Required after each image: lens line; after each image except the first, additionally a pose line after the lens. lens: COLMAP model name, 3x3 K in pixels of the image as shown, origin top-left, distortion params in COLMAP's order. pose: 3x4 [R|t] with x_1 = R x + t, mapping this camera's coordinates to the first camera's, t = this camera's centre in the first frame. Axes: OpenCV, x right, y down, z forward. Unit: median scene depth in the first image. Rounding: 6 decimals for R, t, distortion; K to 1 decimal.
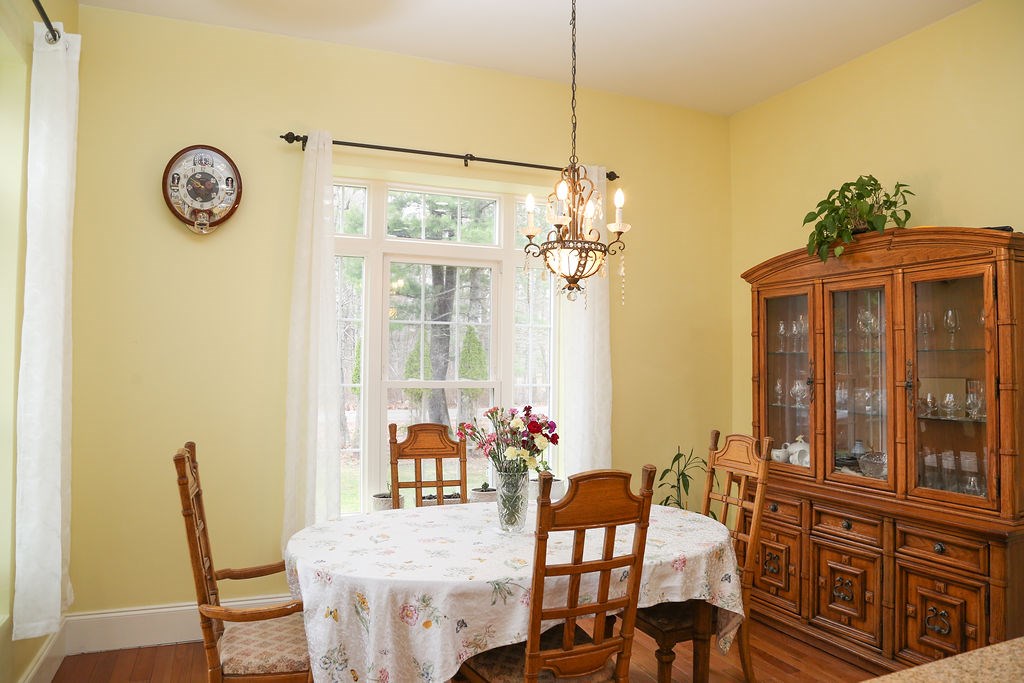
lens RADIAL K [[706.0, 0, 512.0], [0, 706.0, 341.5], [0, 0, 1]] dist [-0.108612, 0.000277]
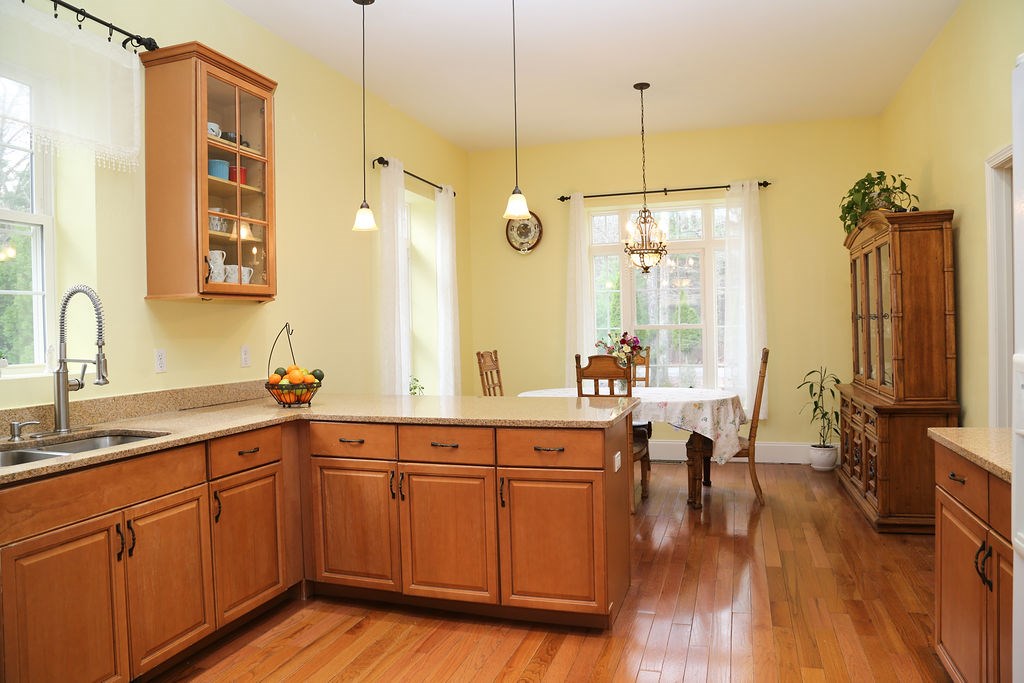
lens RADIAL K [[693.8, 0, 509.1], [0, 693.8, 344.7], [0, 0, 1]] dist [-0.117638, 0.055938]
pose [[0.750242, -0.008211, -0.661112, 0.861478], [0.045109, 0.998229, 0.038793, 0.027708], [0.659623, -0.058926, 0.749284, -0.573226]]
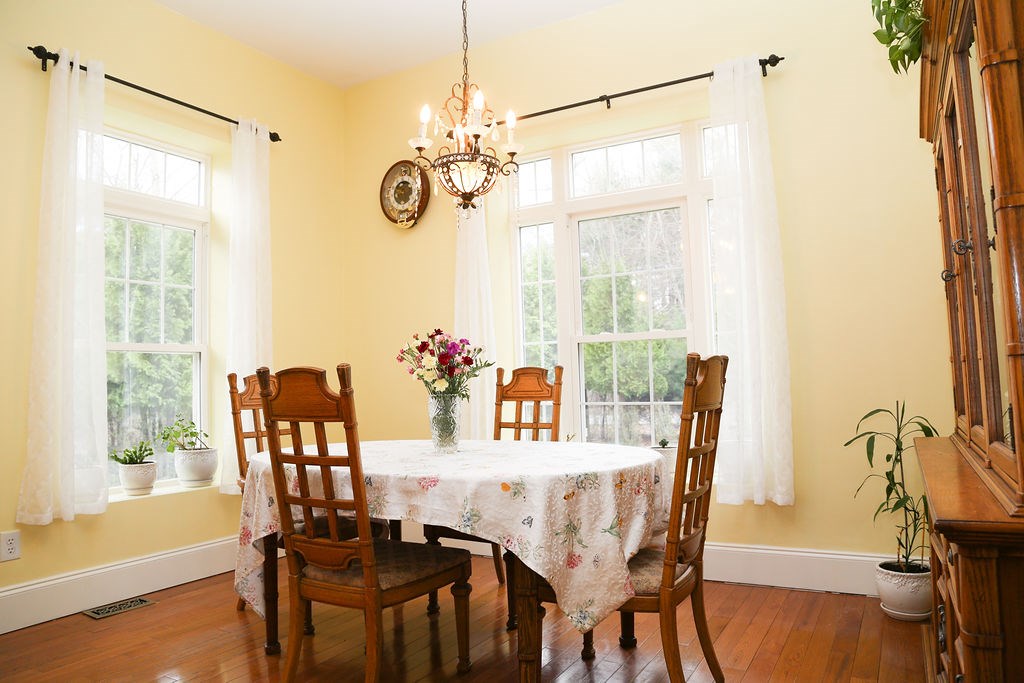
lens RADIAL K [[693.8, 0, 509.1], [0, 693.8, 344.7], [0, 0, 1]] dist [-0.117638, 0.055938]
pose [[0.593132, -0.063640, -0.802586, 0.700111], [0.053746, 0.997777, -0.039398, 0.125441], [0.803310, -0.019768, 0.595234, 0.381833]]
